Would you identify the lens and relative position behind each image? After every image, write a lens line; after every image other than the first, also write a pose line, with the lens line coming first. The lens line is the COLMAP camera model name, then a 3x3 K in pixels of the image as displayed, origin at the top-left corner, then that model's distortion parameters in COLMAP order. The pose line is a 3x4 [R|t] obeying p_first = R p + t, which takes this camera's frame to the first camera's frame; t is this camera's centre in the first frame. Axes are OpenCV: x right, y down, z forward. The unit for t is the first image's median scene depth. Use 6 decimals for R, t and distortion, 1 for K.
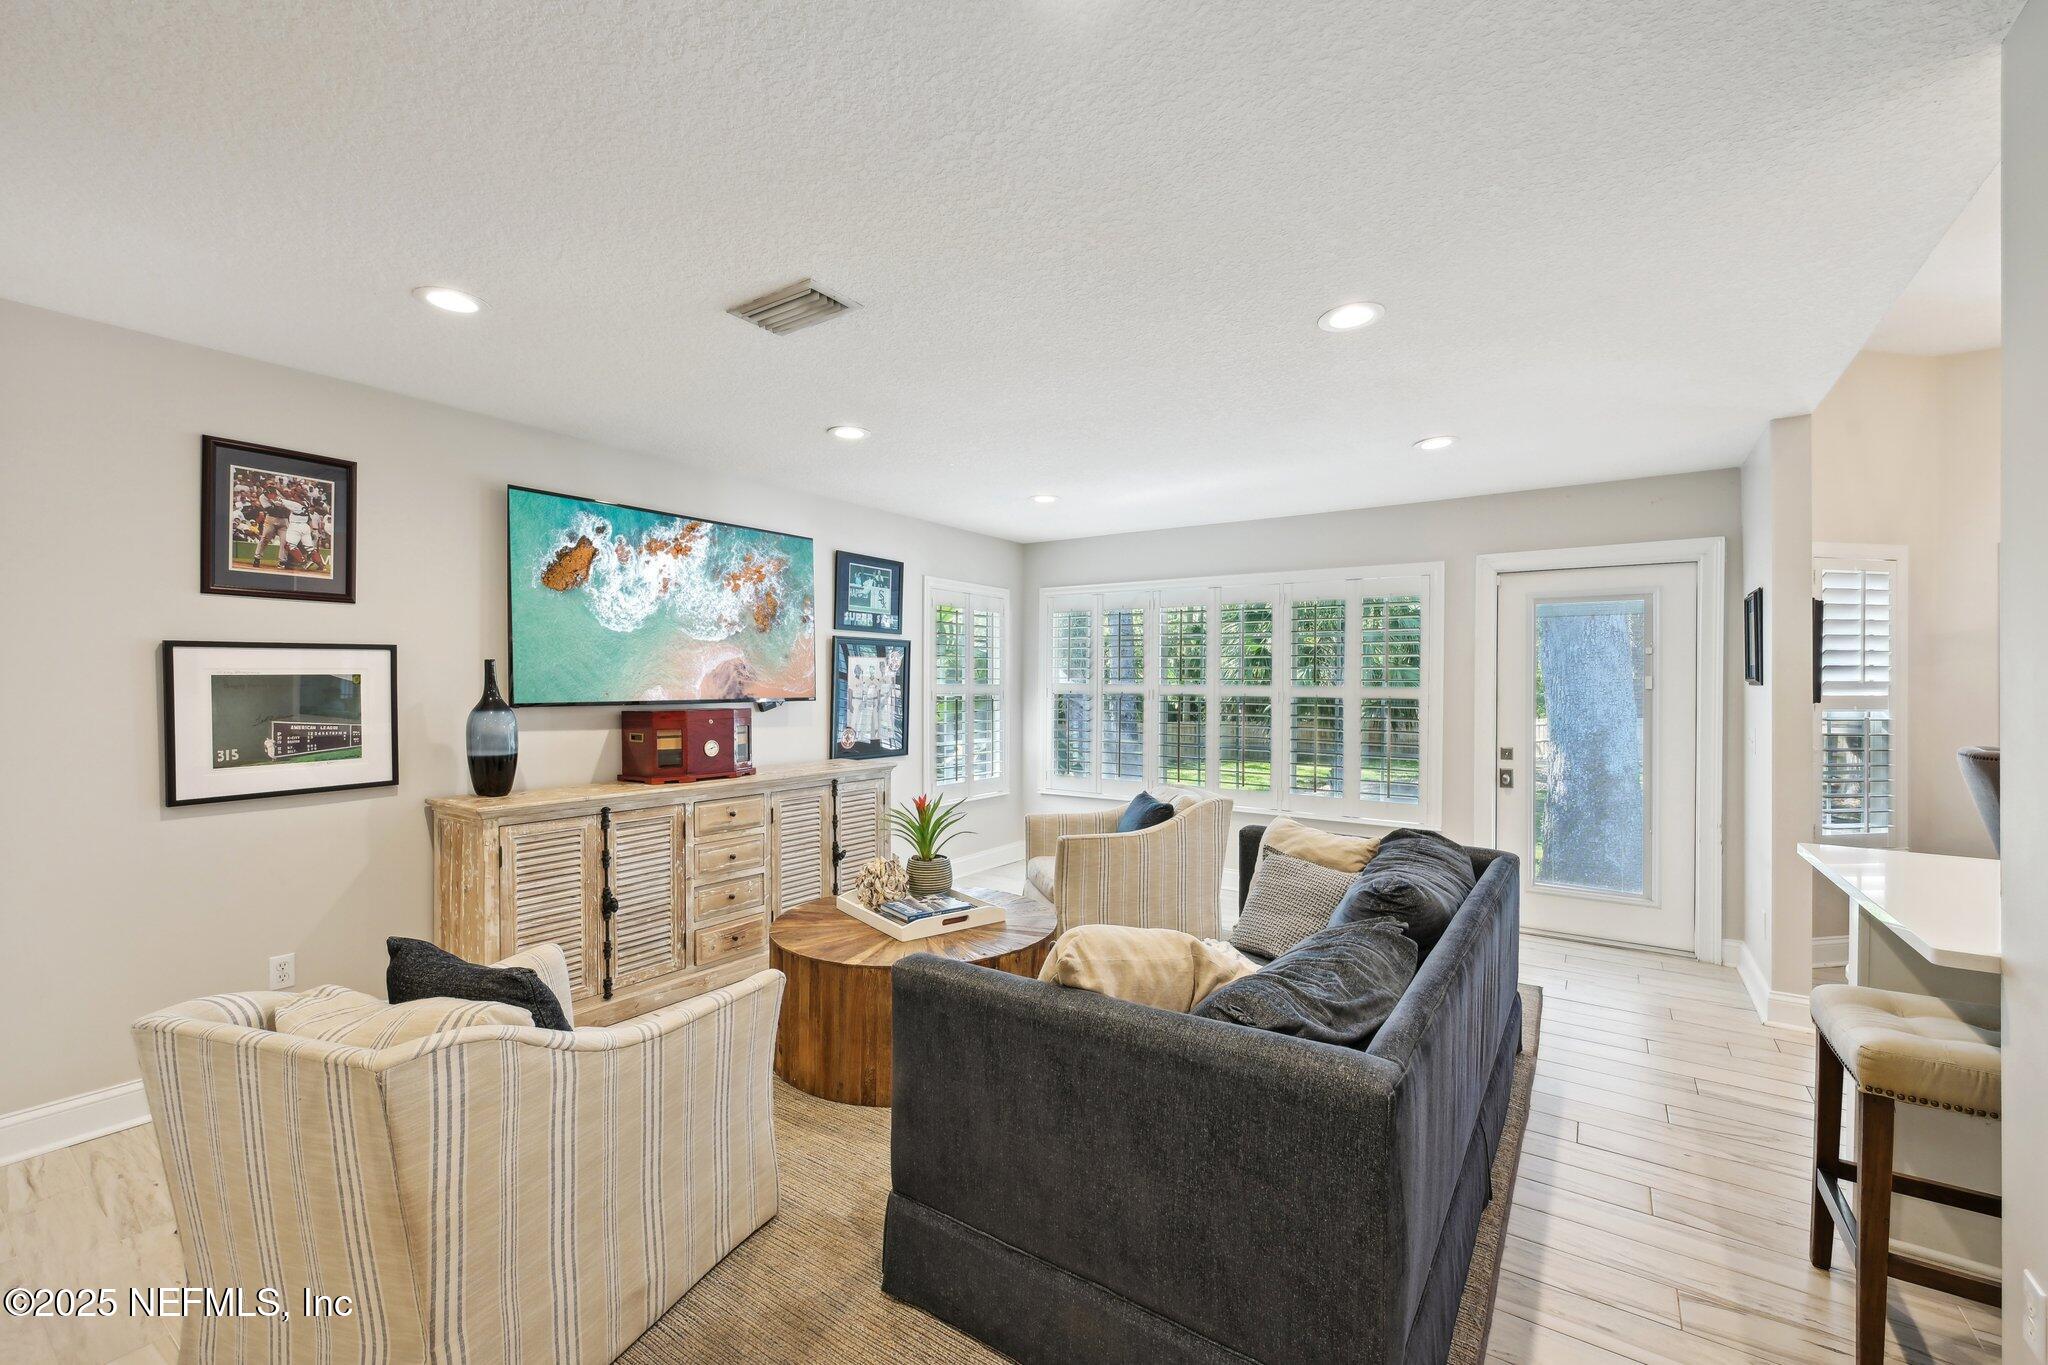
lens RADIAL K [[833.1, 0, 1024.0], [0, 833.1, 682.5], [0, 0, 1]] dist [0.001103, -0.000017]
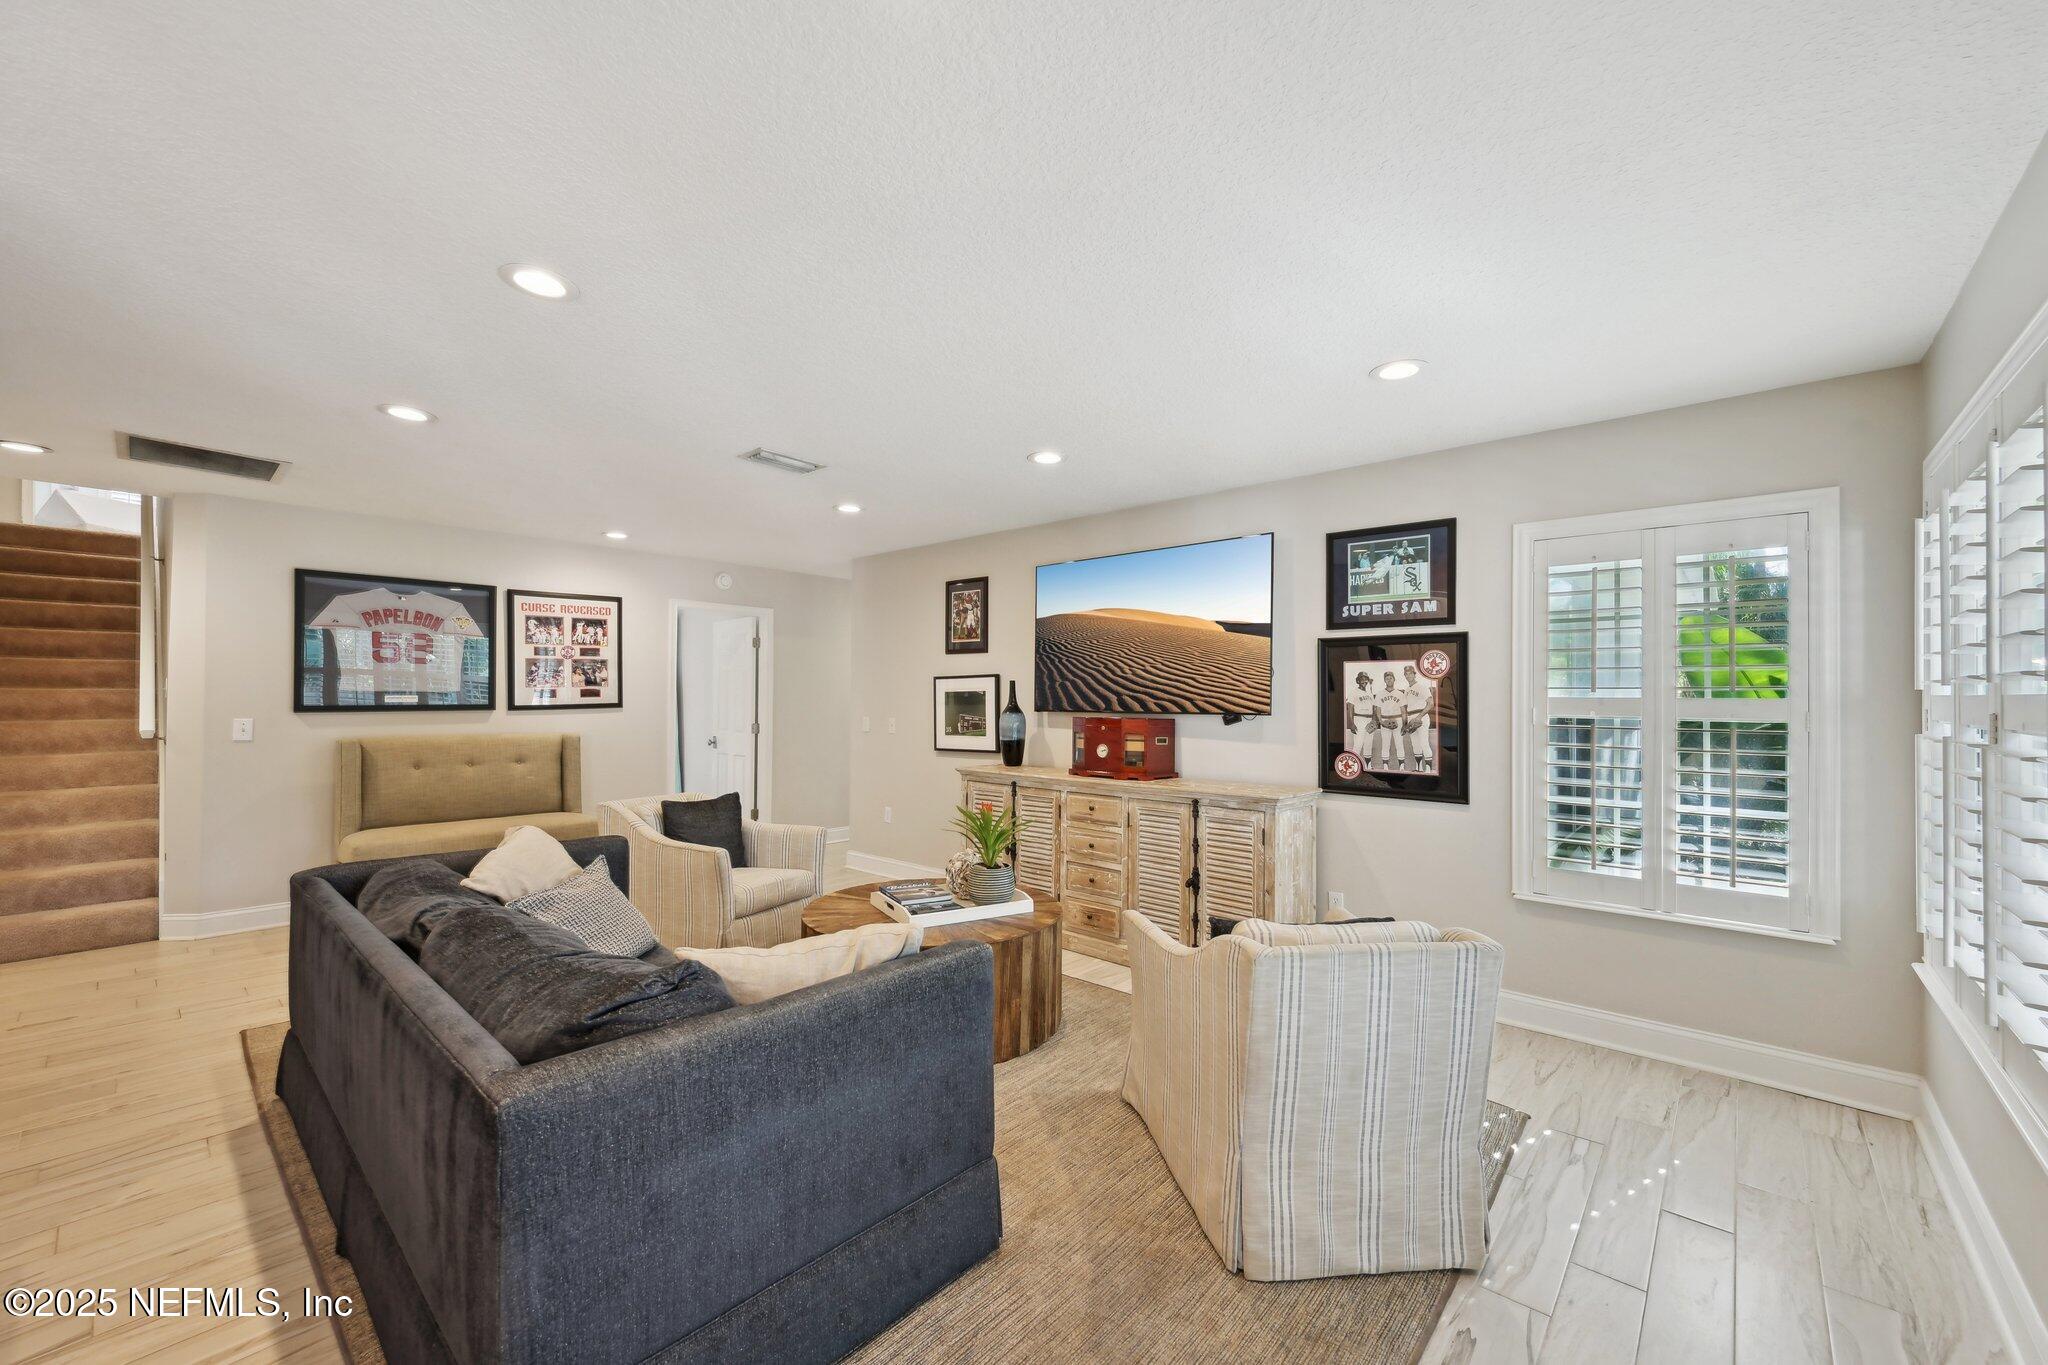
lens RADIAL K [[791.3, 0, 1024.0], [0, 791.3, 682.5], [0, 0, 1]] dist [0.000124, 0.000070]
pose [[-0.109914, -0.027176, -0.993569, 0.682363], [-0.008954, 0.999613, -0.026351, 0.012692], [0.993901, 0.006000, -0.110115, 0.933771]]
